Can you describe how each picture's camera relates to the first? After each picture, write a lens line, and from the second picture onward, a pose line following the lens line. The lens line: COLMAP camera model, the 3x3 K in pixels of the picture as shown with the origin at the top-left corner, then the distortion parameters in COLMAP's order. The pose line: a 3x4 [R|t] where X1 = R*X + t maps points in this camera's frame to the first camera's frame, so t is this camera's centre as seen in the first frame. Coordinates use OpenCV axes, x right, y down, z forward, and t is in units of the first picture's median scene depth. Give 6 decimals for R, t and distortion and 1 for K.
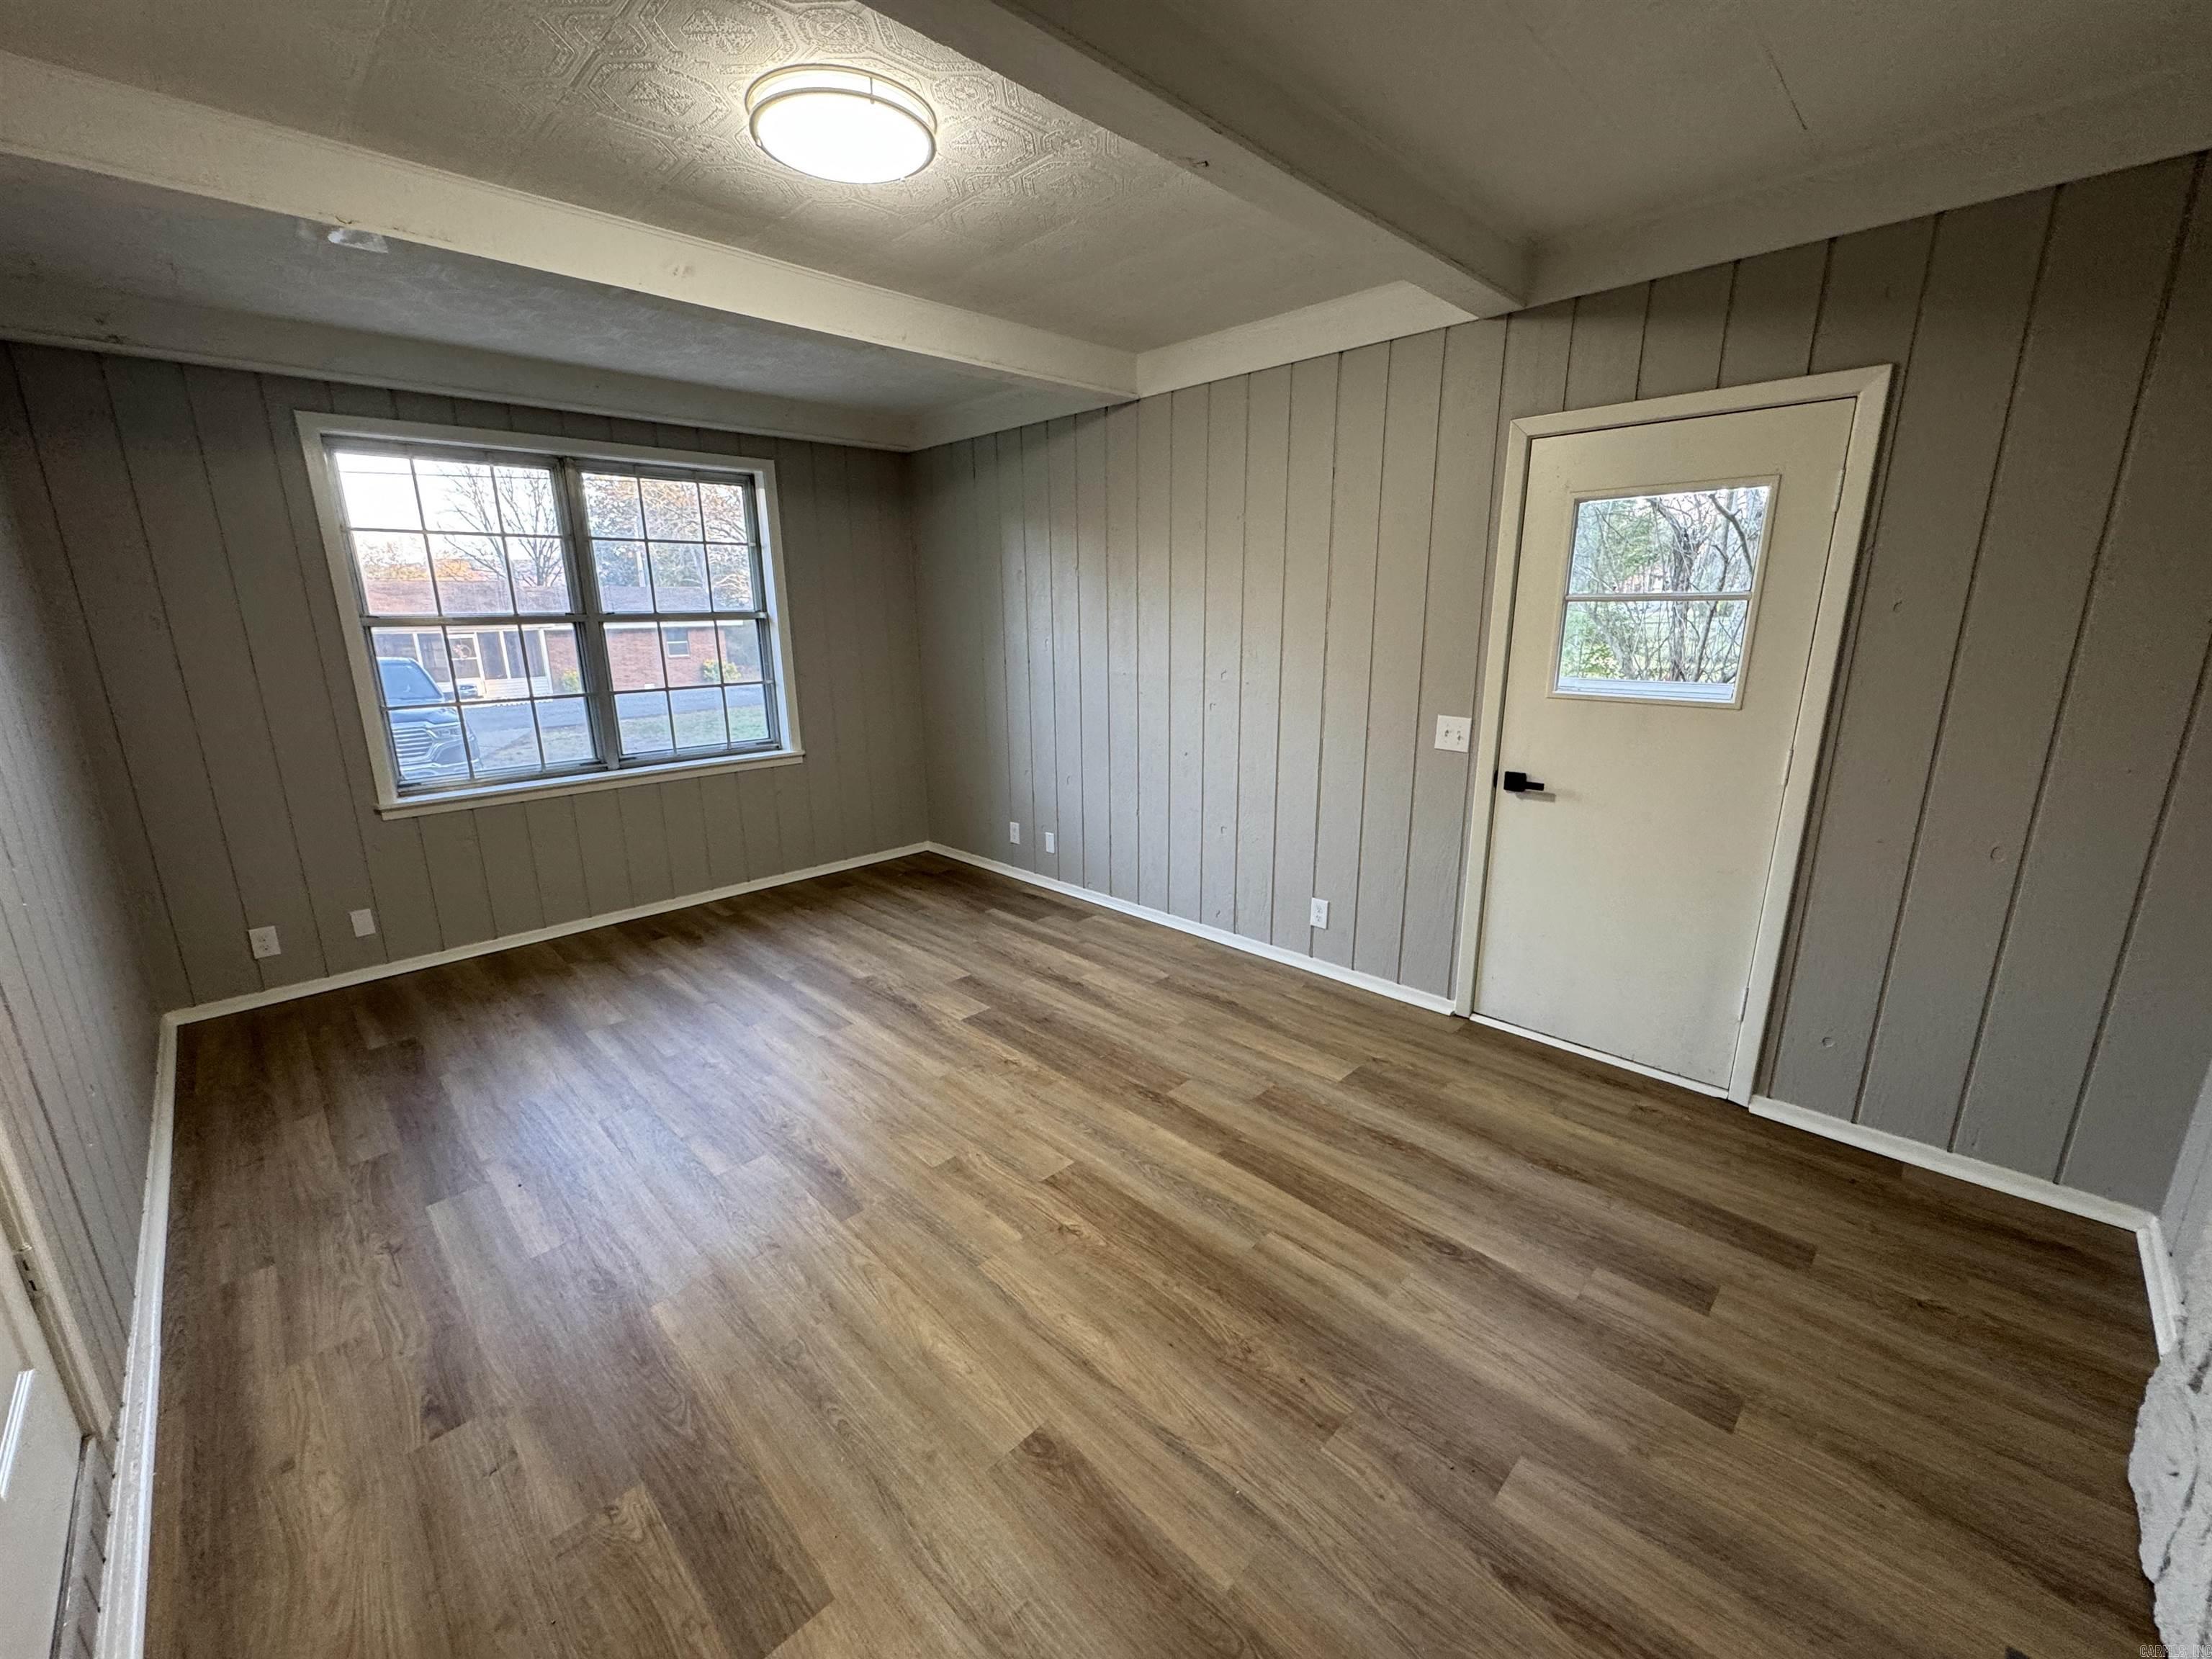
lens RADIAL K [[880.3, 0, 1105.4], [0, 880.3, 833.9], [0, 0, 1]] dist [-0.002335, 0.000918]
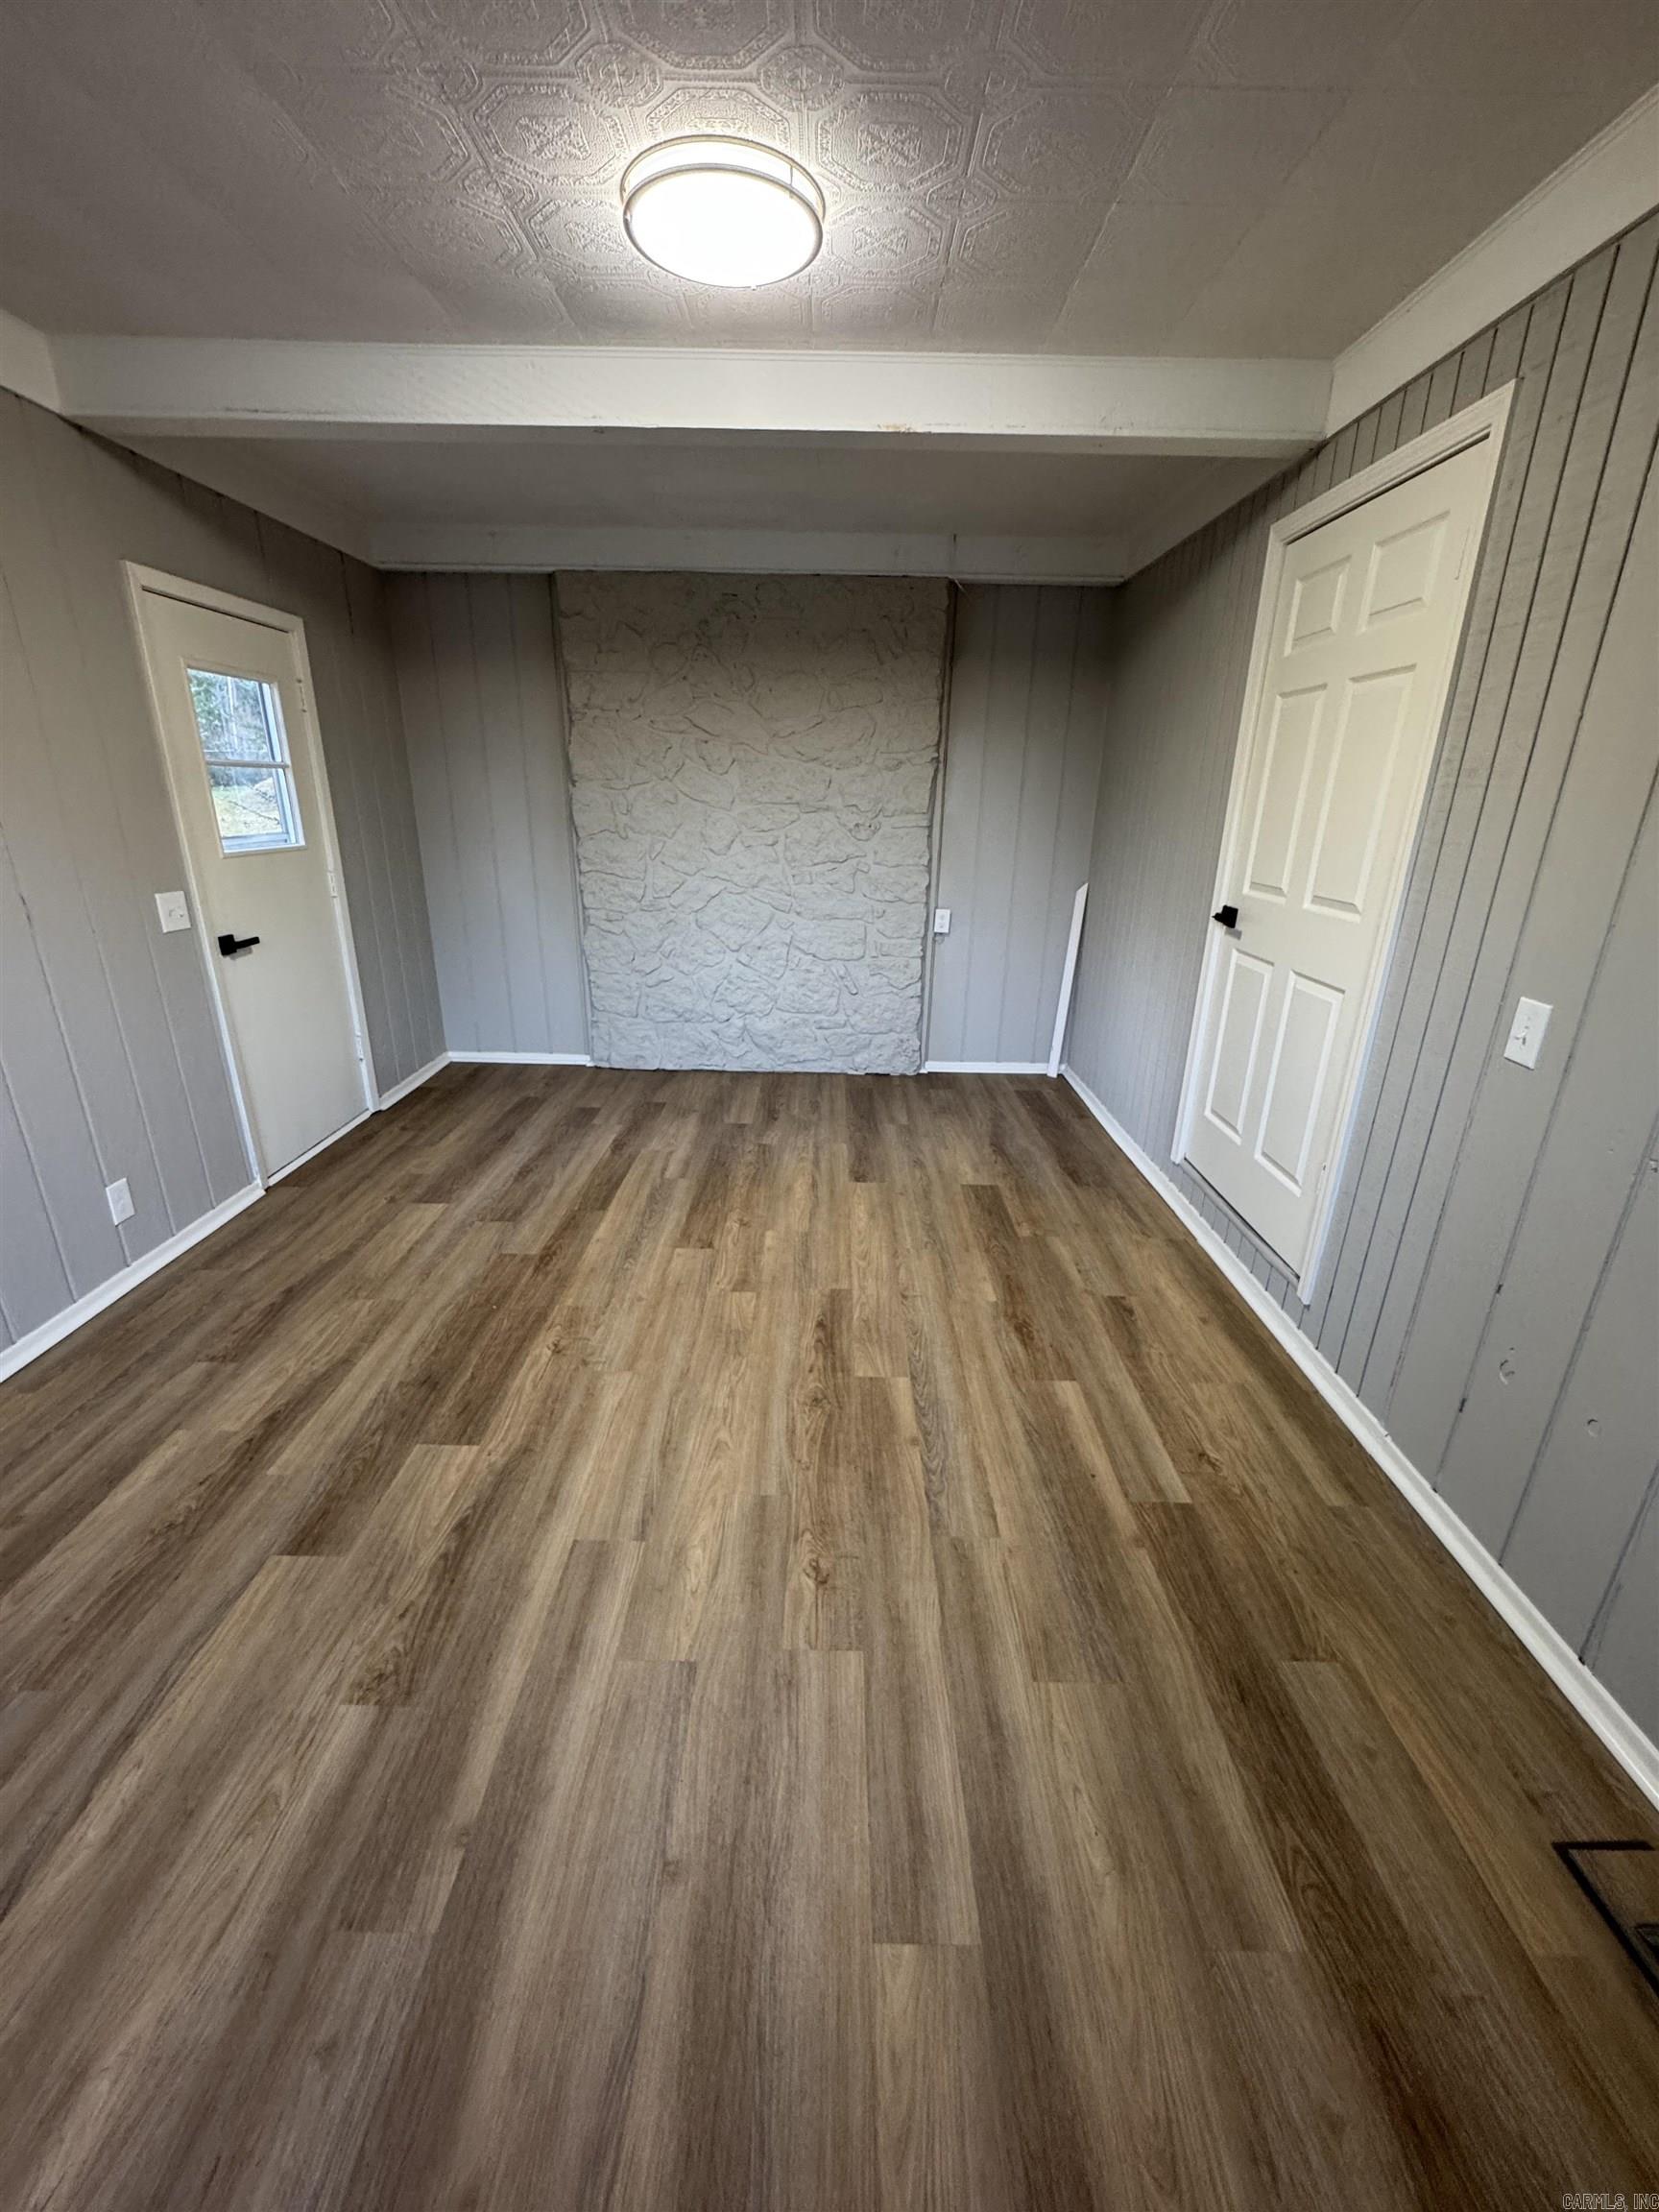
lens RADIAL K [[880.3, 0, 829.7], [0, 880.3, 1103.9], [0, 0, 1]] dist [-0.002335, 0.000918]
pose [[-0.703951, -0.237619, 0.669321, -0.798862], [0.169545, 0.858912, 0.483244, -0.289507], [-0.689715, 0.453660, -0.564345, 1.228957]]
